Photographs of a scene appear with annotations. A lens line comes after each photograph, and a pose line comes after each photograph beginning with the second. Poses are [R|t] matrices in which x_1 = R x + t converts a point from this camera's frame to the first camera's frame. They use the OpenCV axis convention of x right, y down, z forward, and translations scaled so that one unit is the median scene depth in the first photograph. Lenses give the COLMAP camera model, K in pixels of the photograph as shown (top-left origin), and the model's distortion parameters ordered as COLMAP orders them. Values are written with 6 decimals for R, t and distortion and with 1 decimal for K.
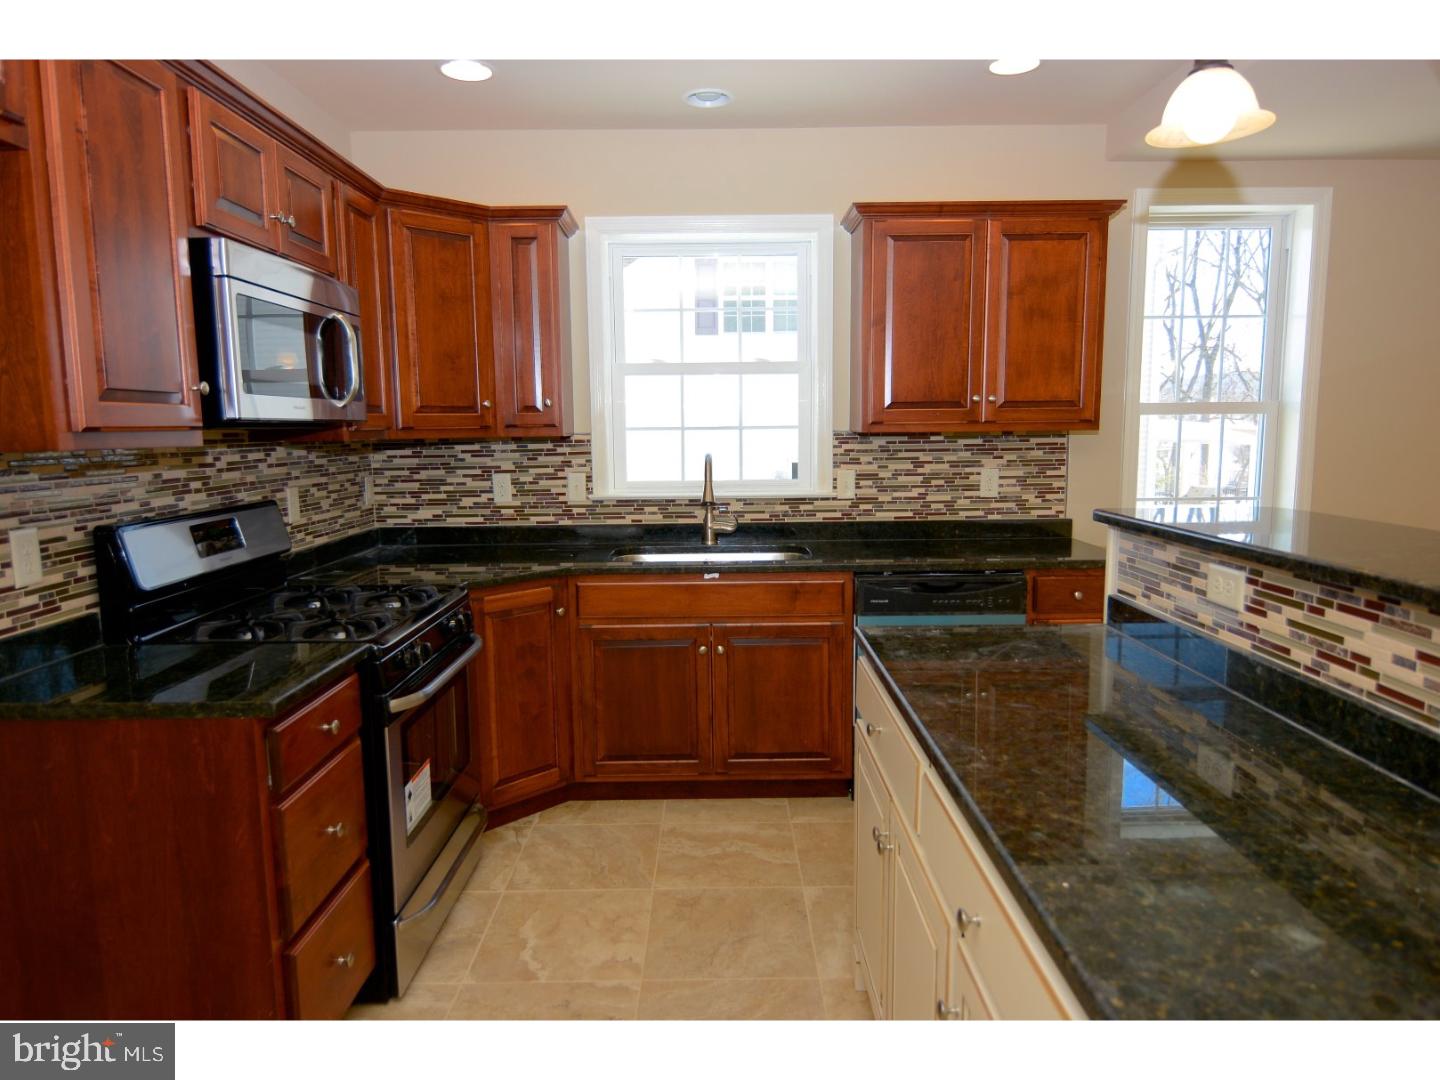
lens RADIAL K [[920.6, 0, 720.0], [0, 920.6, 540.0], [0, 0, 1]] dist [0.002338, 0.000534]
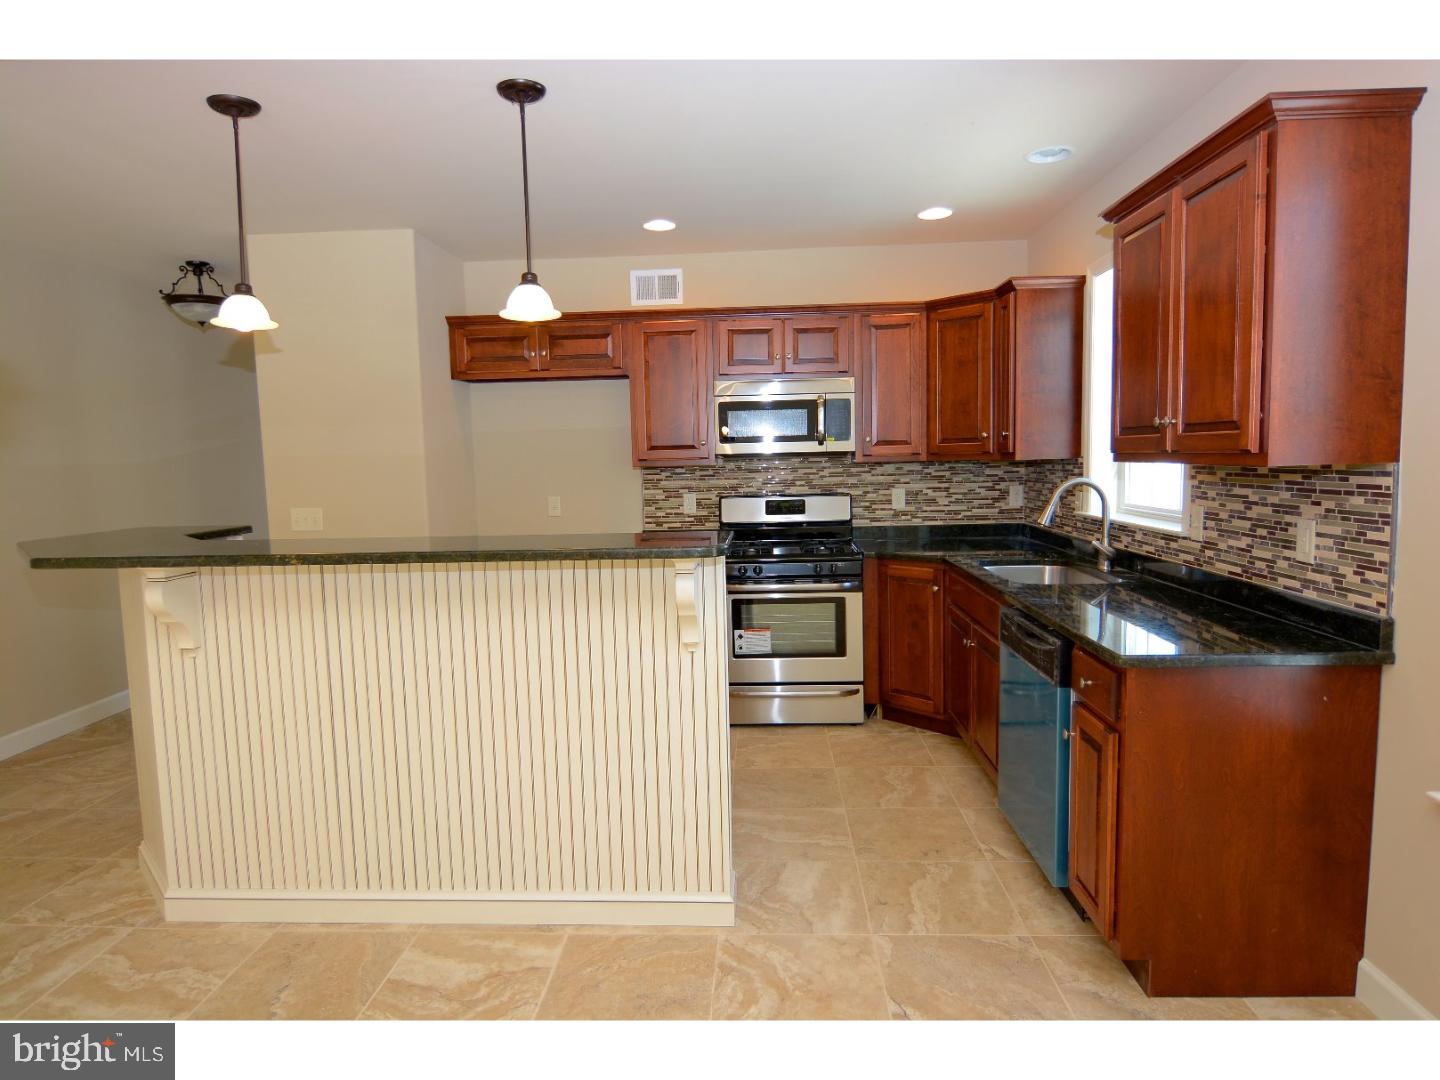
lens RADIAL K [[864.1, 0, 720.0], [0, 864.1, 540.0], [0, 0, 1]] dist [0.000209, -0.003278]
pose [[-0.055618, 0.110662, -0.992301, 0.934065], [-0.098372, 0.988396, 0.115741, -0.093227], [0.993594, 0.104052, -0.044086, 0.610366]]
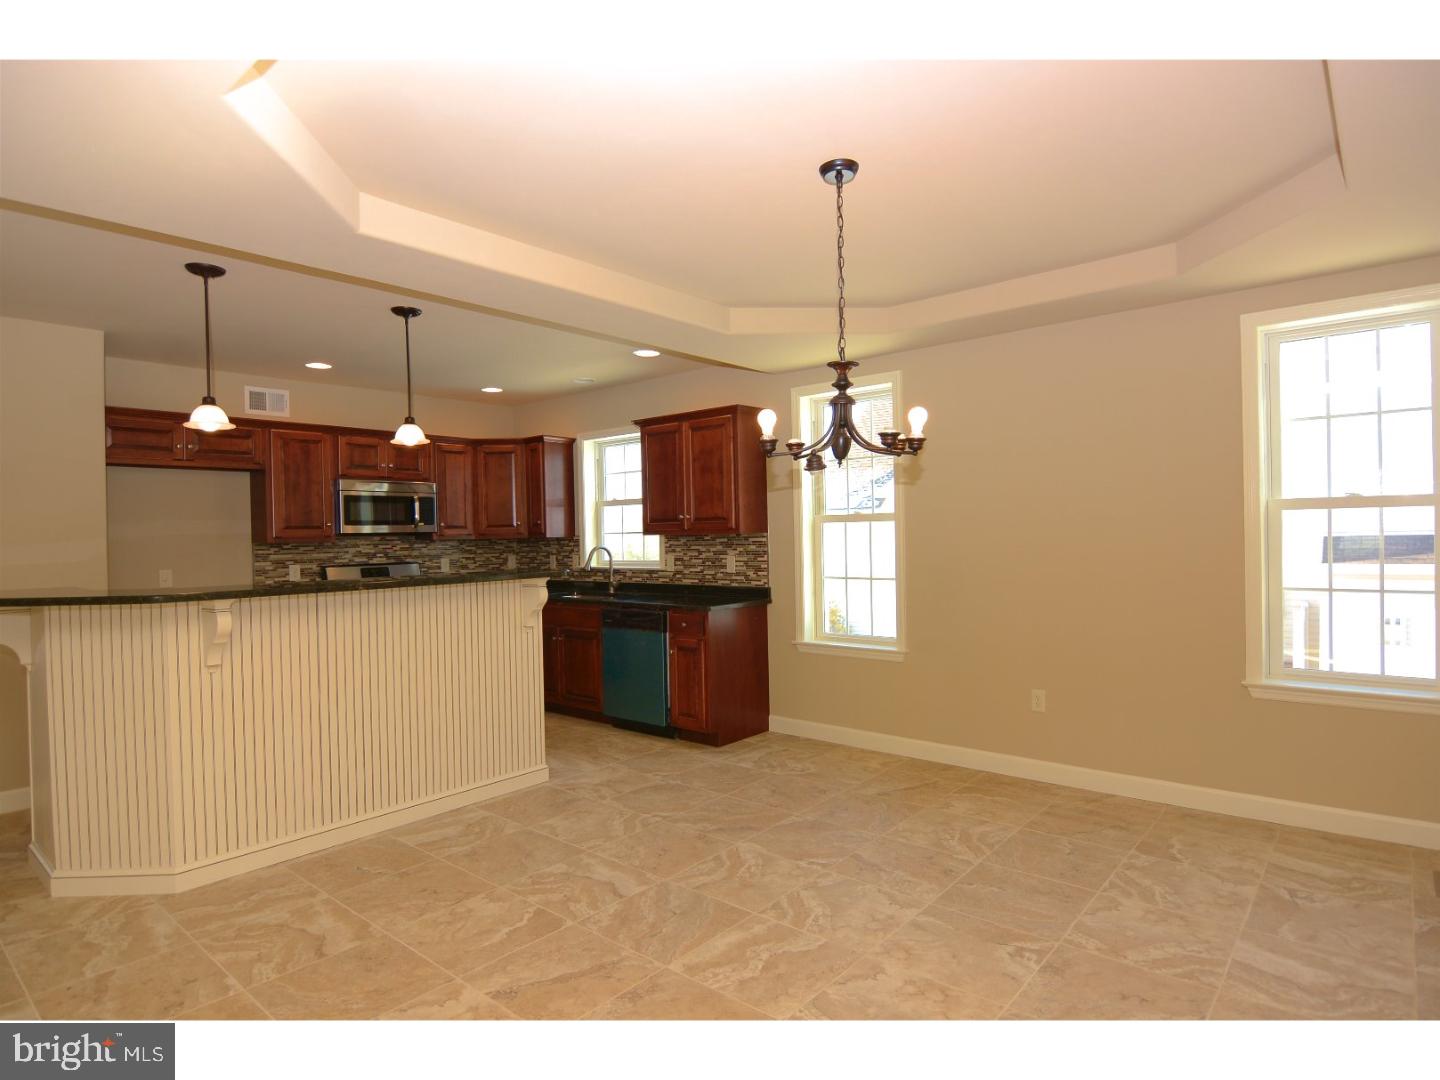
lens RADIAL K [[792.8, 0, 720.0], [0, 792.8, 540.0], [0, 0, 1]] dist [-0.001274, -0.000259]
pose [[0.756318, 0.001244, -0.654203, 1.238435], [-0.068604, 0.994635, -0.077422, 0.008190], [0.650597, 0.103436, 0.752346, -0.120616]]
